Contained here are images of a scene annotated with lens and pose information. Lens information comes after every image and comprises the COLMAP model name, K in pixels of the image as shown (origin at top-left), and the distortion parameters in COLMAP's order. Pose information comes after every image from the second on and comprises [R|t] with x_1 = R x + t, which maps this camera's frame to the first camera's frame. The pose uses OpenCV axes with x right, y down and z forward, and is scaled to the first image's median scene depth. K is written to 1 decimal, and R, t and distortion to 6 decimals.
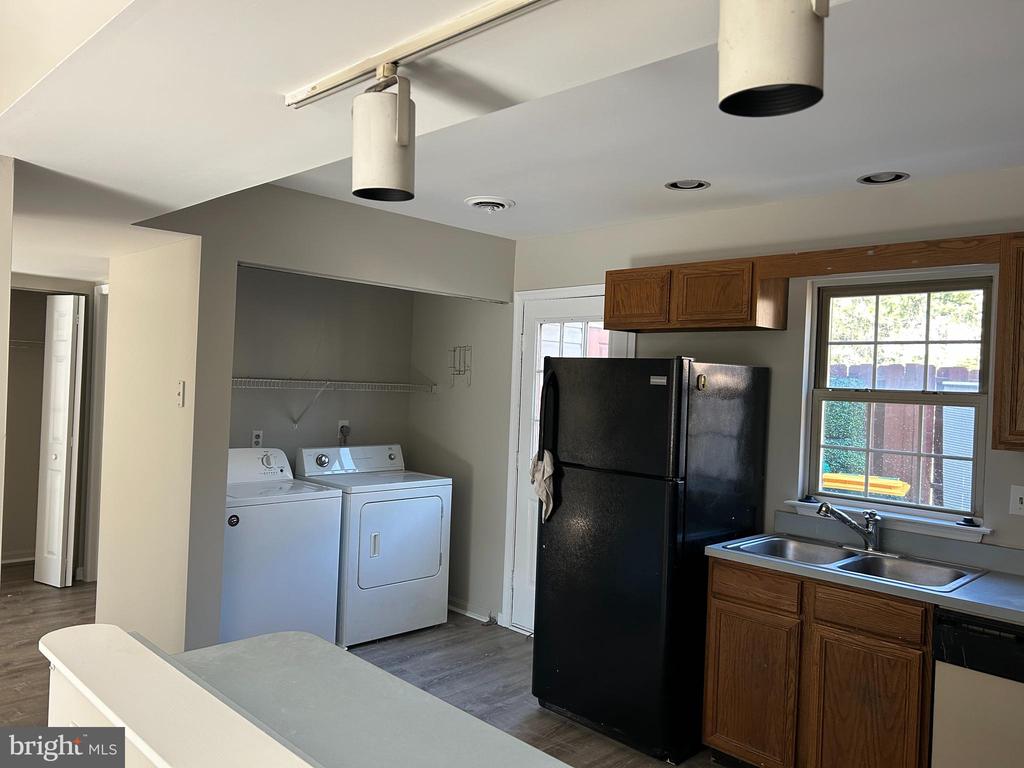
lens RADIAL K [[773.4, 0, 512.0], [0, 773.4, 384.0], [0, 0, 1]] dist [0.023259, -0.004103]
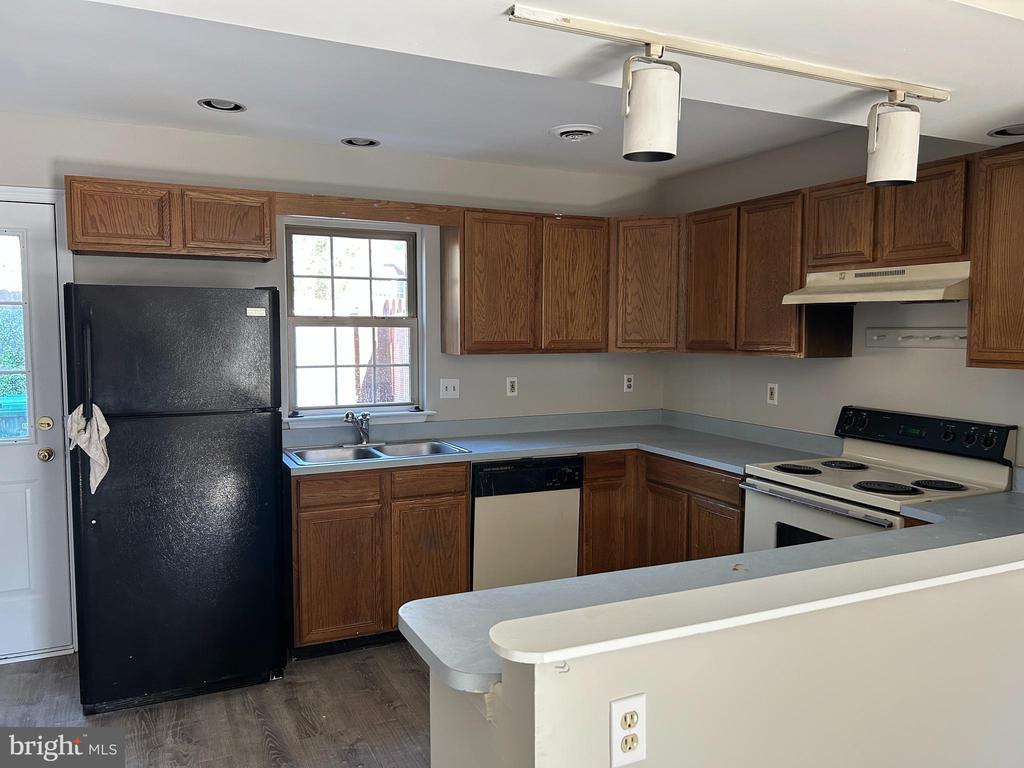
lens RADIAL K [[773.4, 0, 512.0], [0, 773.4, 384.0], [0, 0, 1]] dist [0.023259, -0.004103]
pose [[0.310727, -0.110095, 0.944102, -0.645404], [0.009380, 0.993576, 0.112777, -0.022649], [-0.950453, -0.026187, 0.309763, 0.384330]]
